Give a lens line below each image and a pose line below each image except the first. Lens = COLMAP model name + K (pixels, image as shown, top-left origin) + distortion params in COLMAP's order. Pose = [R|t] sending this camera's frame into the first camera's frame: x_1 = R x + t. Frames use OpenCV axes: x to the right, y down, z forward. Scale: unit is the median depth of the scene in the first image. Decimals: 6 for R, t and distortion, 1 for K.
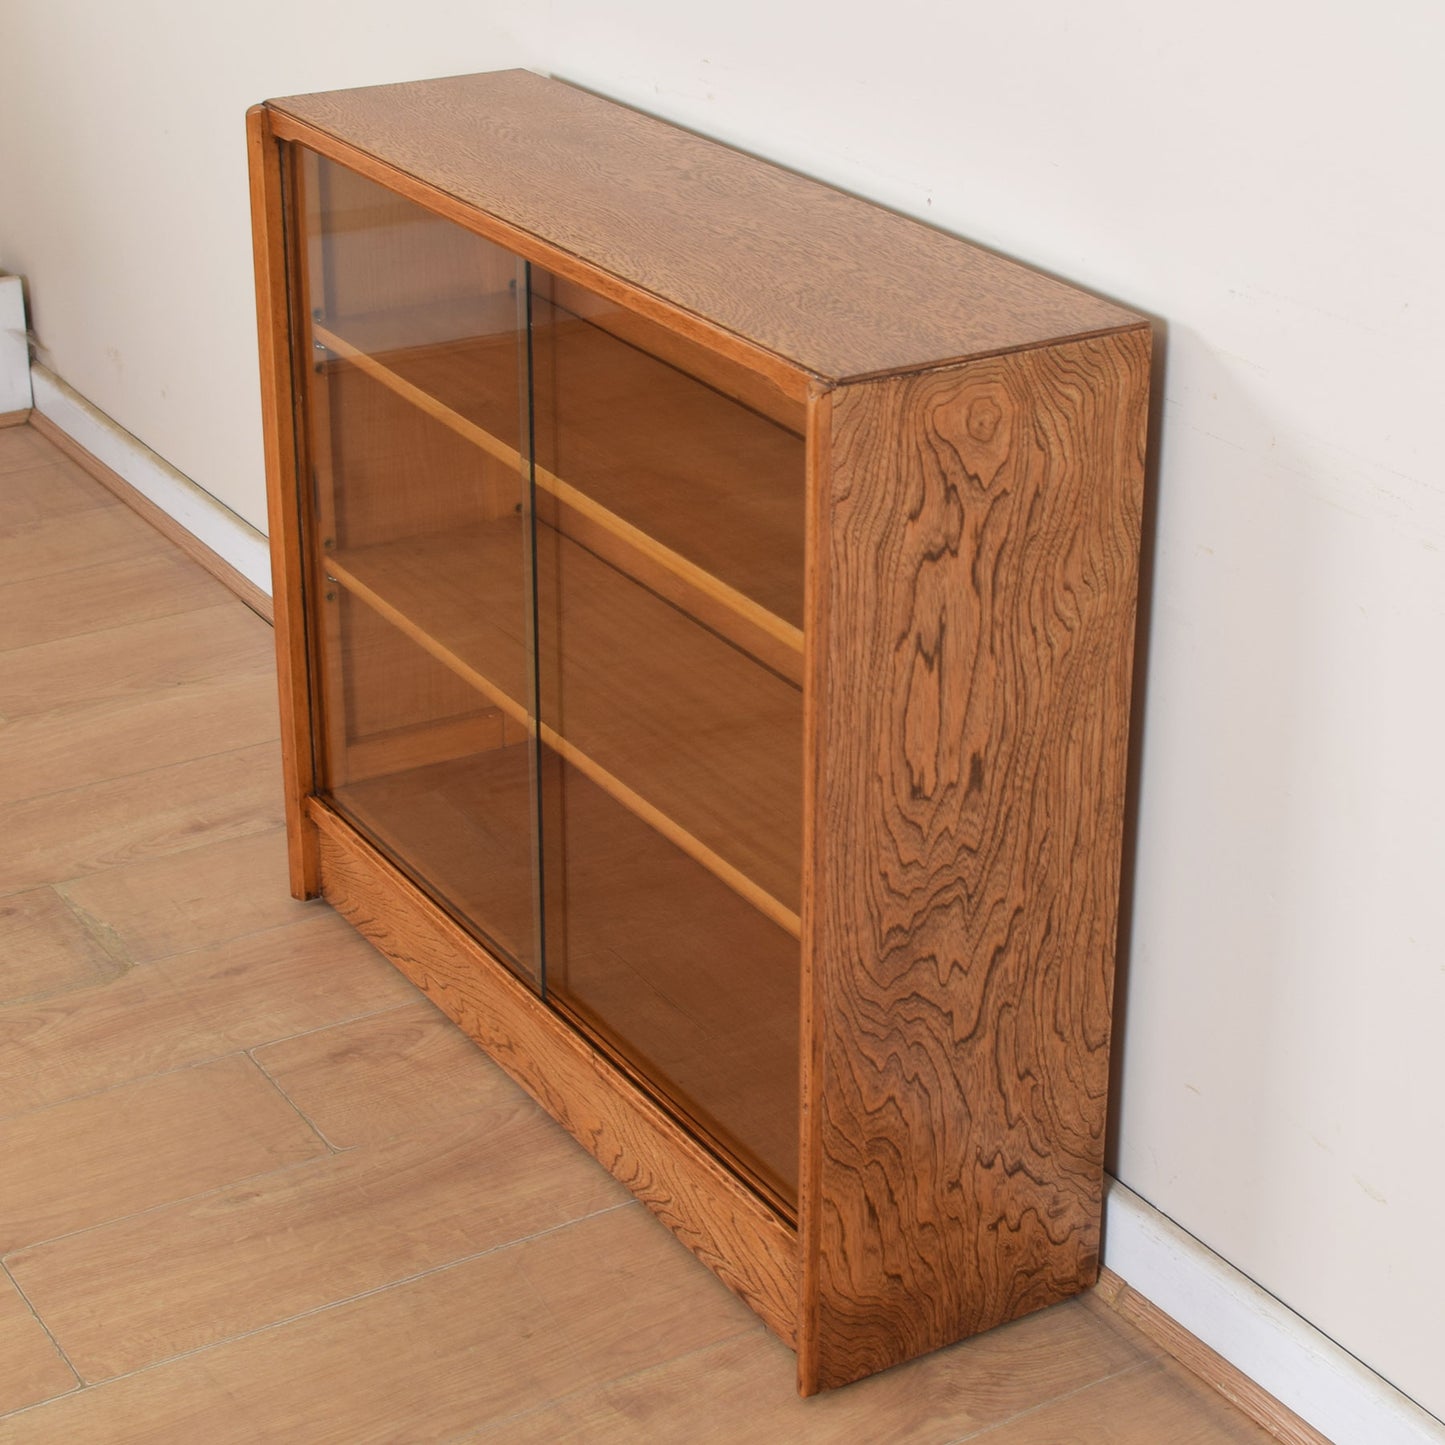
lens RADIAL K [[3025.3, 0, 802.2], [0, 3025.3, 641.7], [0, 0, 1]] dist [-0.043862, -0.130352]
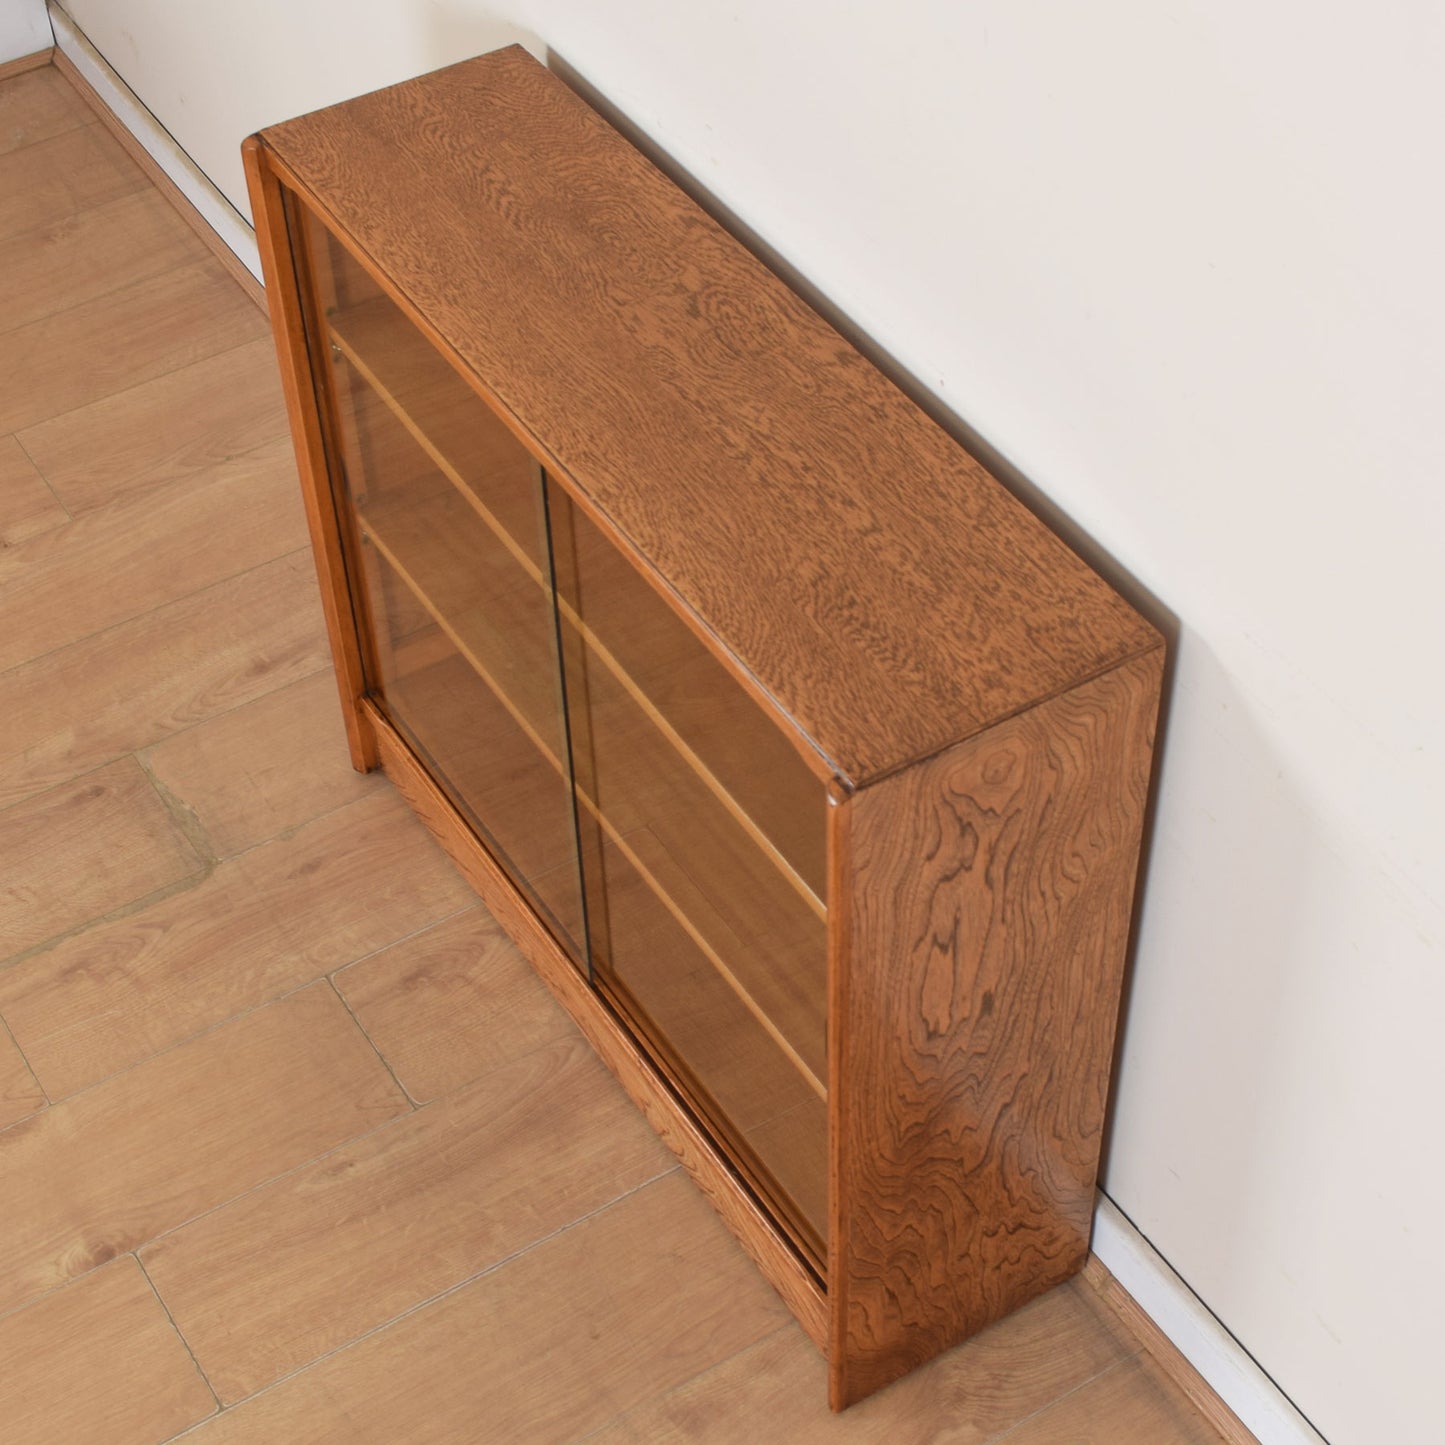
lens RADIAL K [[2653.5, 0, 811.9], [0, 2653.5, 802.5], [0, 0, 1]] dist [-0.082081, -0.037365]
pose [[0.999820, -0.018803, -0.002708, -0.000950], [0.018259, 0.911854, 0.410108, -0.390478], [-0.005242, -0.410084, 0.912033, 0.158783]]
